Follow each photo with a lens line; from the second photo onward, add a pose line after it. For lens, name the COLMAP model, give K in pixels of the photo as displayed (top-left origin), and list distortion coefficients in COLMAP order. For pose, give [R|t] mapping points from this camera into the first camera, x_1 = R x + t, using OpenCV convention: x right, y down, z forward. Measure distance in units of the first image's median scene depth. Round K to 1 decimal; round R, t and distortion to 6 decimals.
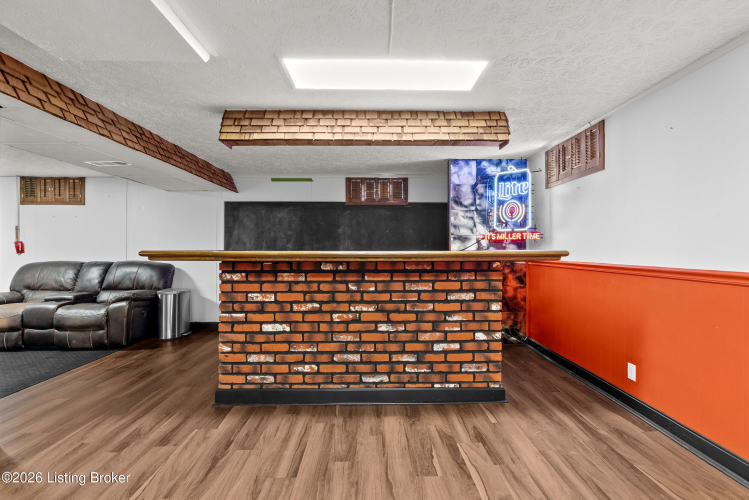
lens RADIAL K [[342.5, 0, 374.5], [0, 342.5, 250.0], [0, 0, 1]] dist [-0.004989, 0.000184]
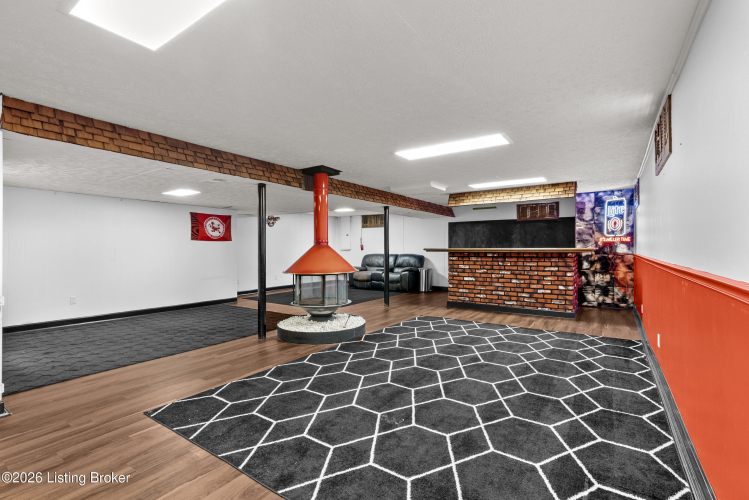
lens RADIAL K [[342.5, 0, 374.5], [0, 342.5, 250.0], [0, 0, 1]] dist [-0.004989, 0.000184]
pose [[0.815608, -0.000167, -0.578604, 0.597753], [0.002805, 0.999989, 0.003665, 0.002894], [0.578598, -0.004612, 0.815600, -1.450384]]
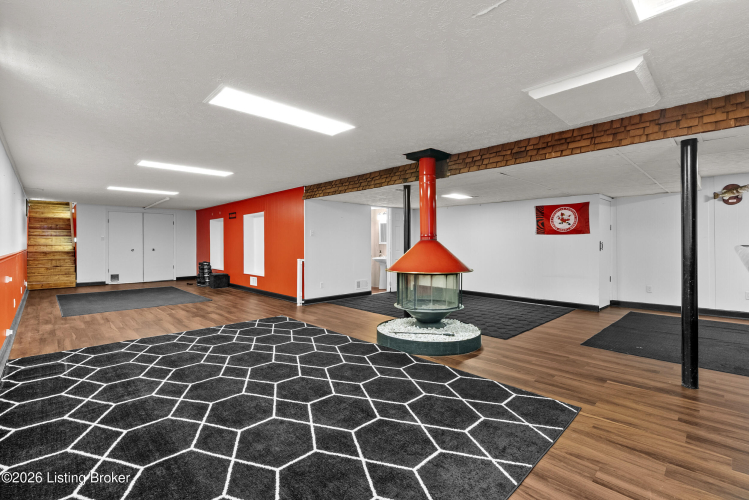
lens RADIAL K [[342.5, 0, 374.5], [0, 342.5, 250.0], [0, 0, 1]] dist [-0.004989, 0.000184]
pose [[-0.713763, 0.015650, -0.700212, 0.607789], [0.001980, 0.999791, 0.020327, -0.005042], [0.700384, 0.013123, -0.713646, 0.871244]]
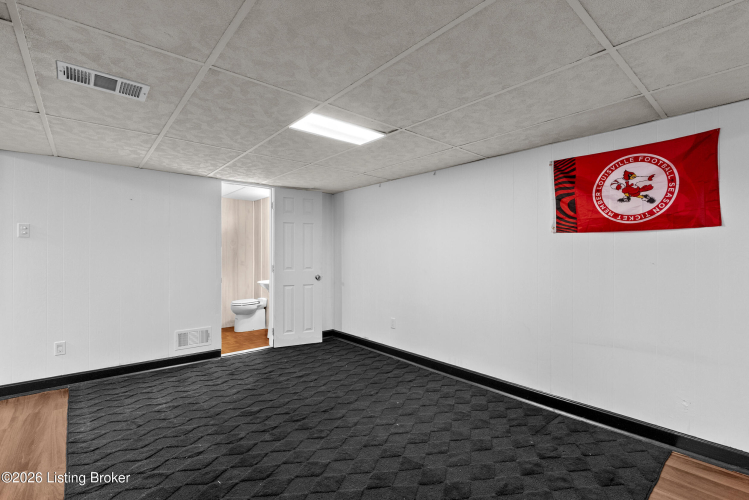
lens RADIAL K [[342.5, 0, 374.5], [0, 342.5, 250.0], [0, 0, 1]] dist [-0.004989, 0.000184]
pose [[-0.771979, -0.000323, -0.635647, -1.012700], [0.003655, 0.999981, -0.004947, -0.012952], [0.635637, -0.006142, -0.771964, 0.322782]]
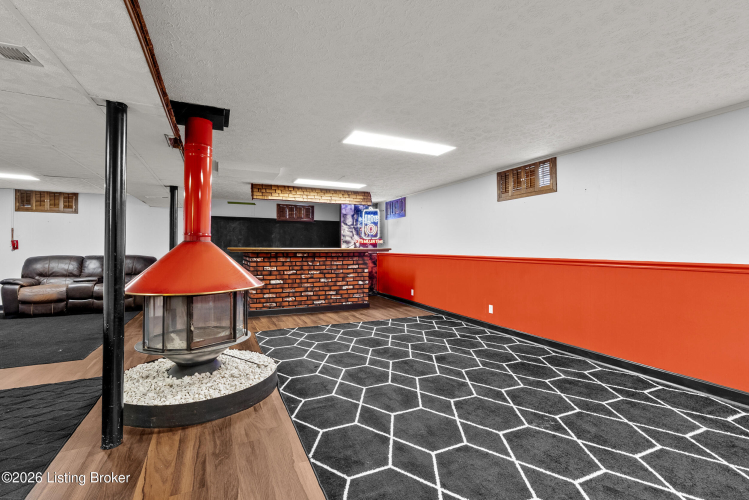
lens RADIAL K [[342.5, 0, 374.5], [0, 342.5, 250.0], [0, 0, 1]] dist [-0.004989, 0.000184]
pose [[0.915366, 0.000816, 0.402622, -0.601589], [-0.002667, 0.999988, 0.004037, 0.005330], [-0.402614, -0.004769, 0.915358, -1.322693]]
